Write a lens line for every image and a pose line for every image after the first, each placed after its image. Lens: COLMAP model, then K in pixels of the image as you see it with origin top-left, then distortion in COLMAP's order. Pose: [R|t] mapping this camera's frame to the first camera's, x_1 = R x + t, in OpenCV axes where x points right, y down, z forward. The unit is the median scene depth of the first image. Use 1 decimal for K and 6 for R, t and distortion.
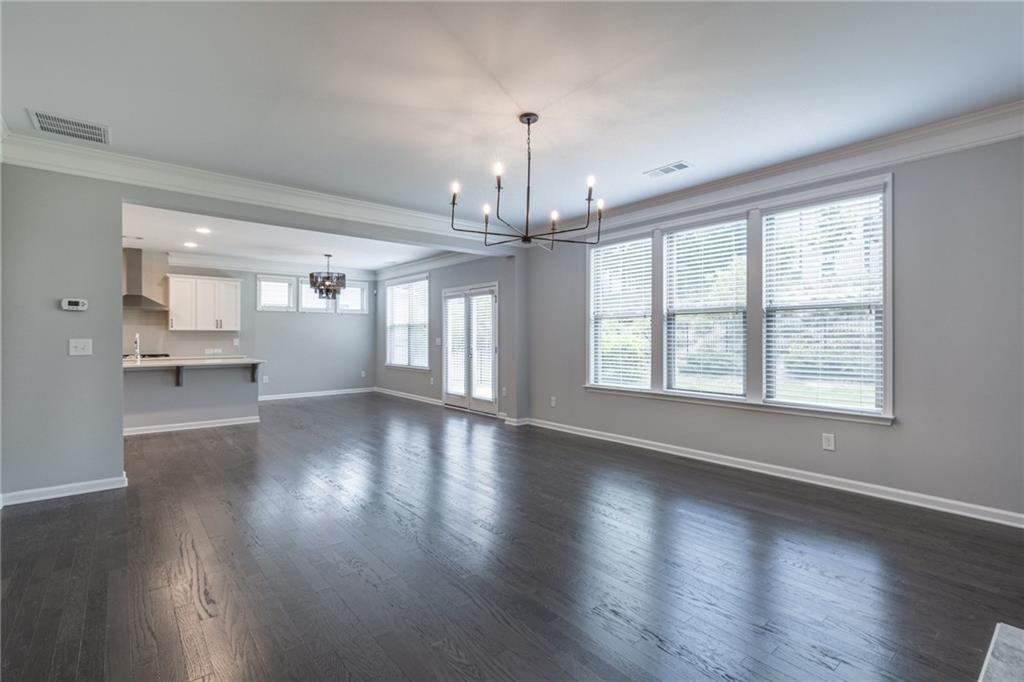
lens RADIAL K [[470.7, 0, 513.1], [0, 470.7, 332.9], [0, 0, 1]] dist [0.006087, -0.000222]
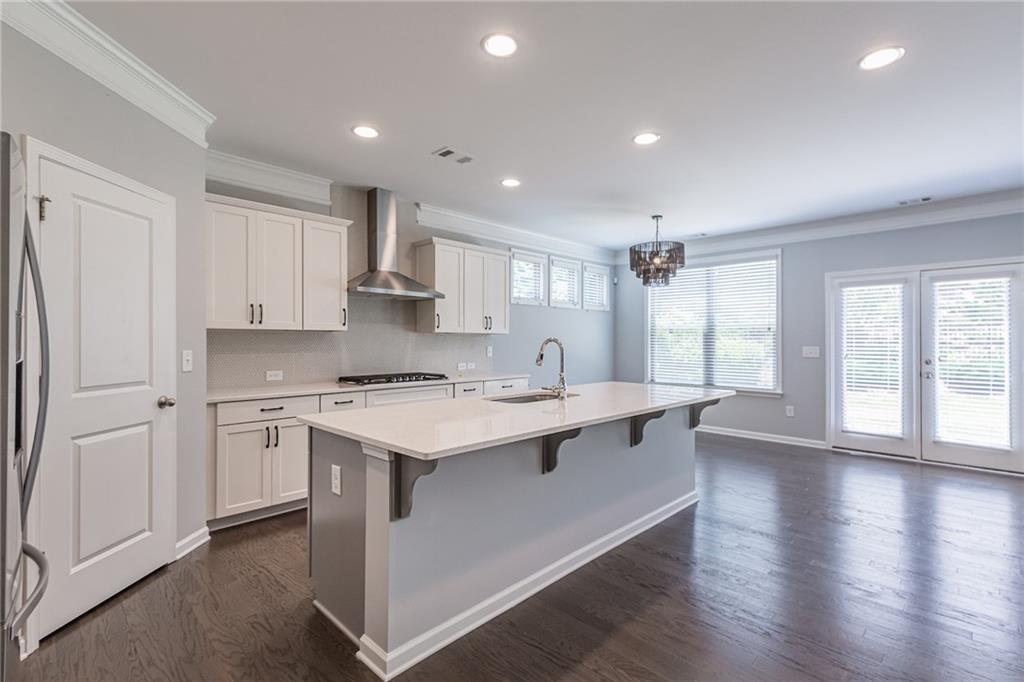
lens RADIAL K [[470.7, 0, 515.1], [0, 470.7, 342.9], [0, 0, 1]] dist [0.006087, -0.000222]
pose [[0.995477, 0.002666, 0.094963, -0.641389], [-0.004139, 0.999874, 0.015318, -0.002683], [-0.094910, -0.015642, 0.995363, 0.378374]]
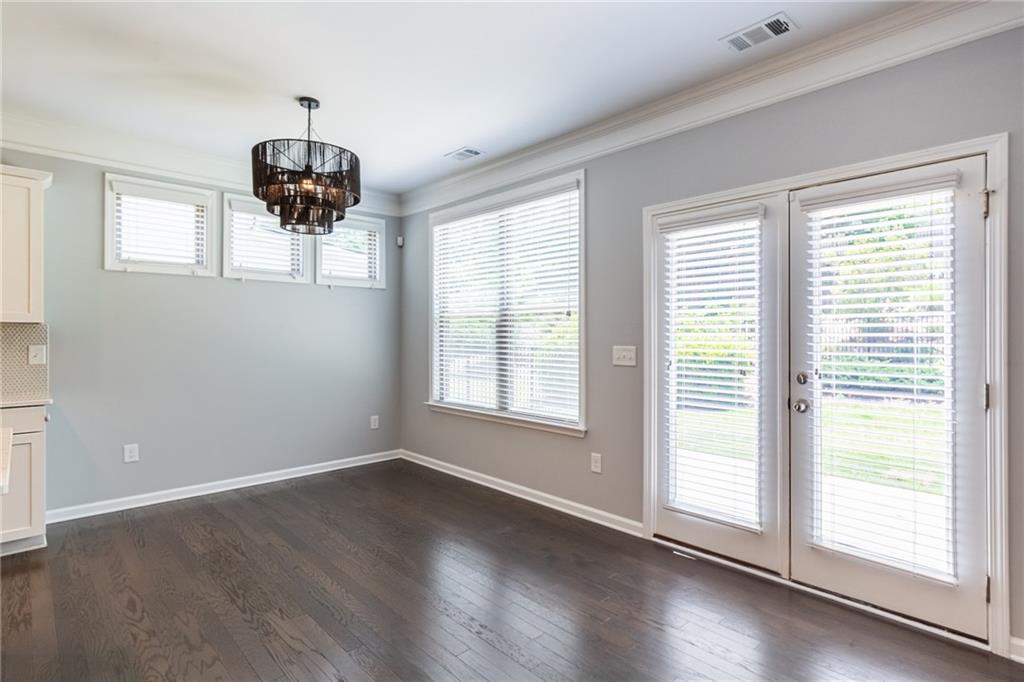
lens RADIAL K [[508.4, 0, 517.8], [0, 508.4, 338.3], [0, 0, 1]] dist [-0.006022, -0.000540]
pose [[0.997066, 0.002265, 0.076514, -0.270517], [-0.003243, 0.999915, 0.012662, 0.000767], [-0.076479, -0.012873, 0.996988, 0.623430]]
